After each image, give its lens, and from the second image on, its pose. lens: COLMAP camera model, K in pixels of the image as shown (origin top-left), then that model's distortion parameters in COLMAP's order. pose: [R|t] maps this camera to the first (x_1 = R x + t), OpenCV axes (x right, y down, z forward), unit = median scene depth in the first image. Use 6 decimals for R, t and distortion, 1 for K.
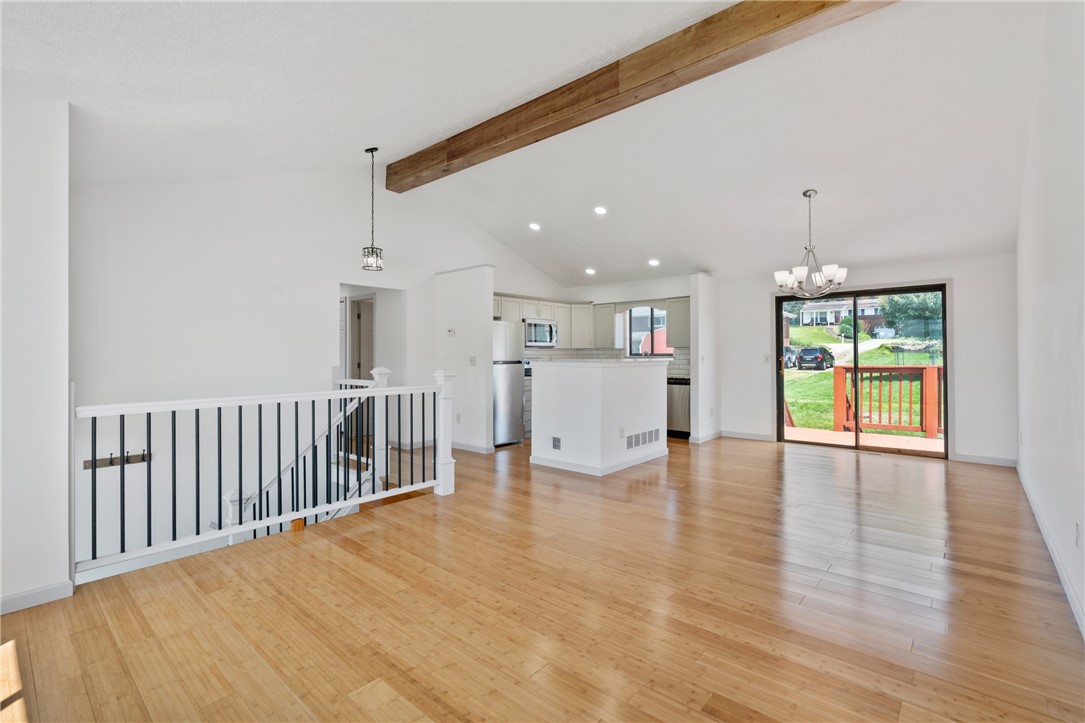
lens RADIAL K [[493.1, 0, 535.7], [0, 493.1, 344.3], [0, 0, 1]] dist [-0.005831, 0.002940]
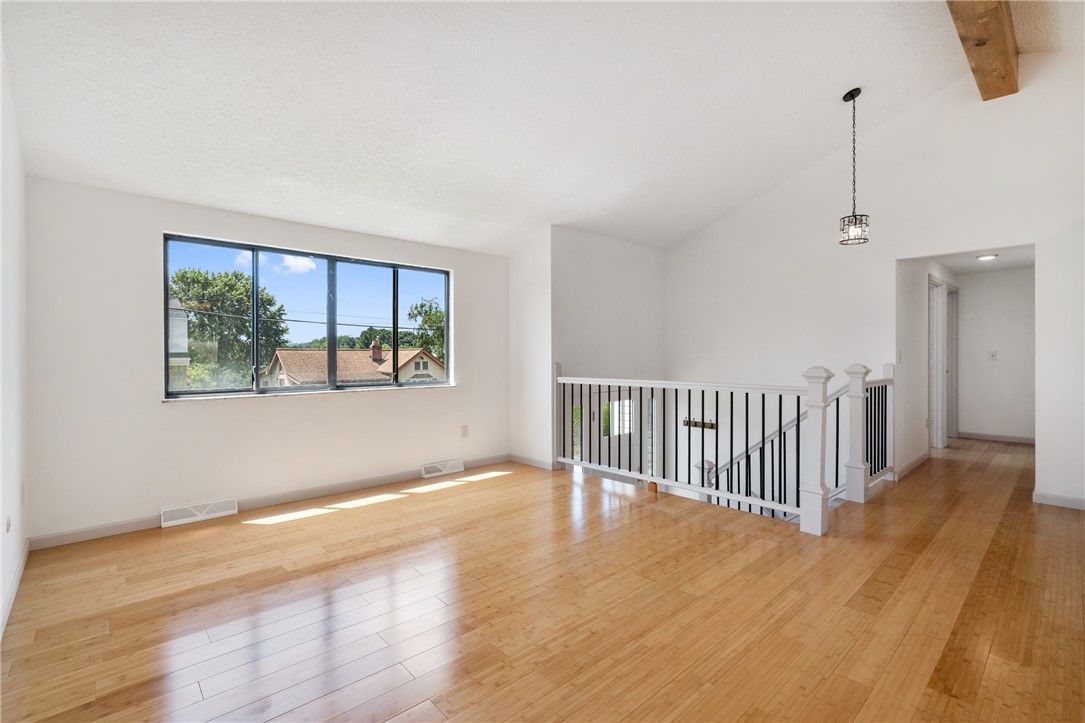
lens RADIAL K [[493.1, 0, 541.1], [0, 493.1, 359.5], [0, 0, 1]] dist [-0.005831, 0.002940]
pose [[-0.105799, 0.013073, -0.994302, 0.717558], [0.026273, 0.999601, 0.010347, 0.023061], [0.994040, -0.025029, -0.106101, 0.790843]]
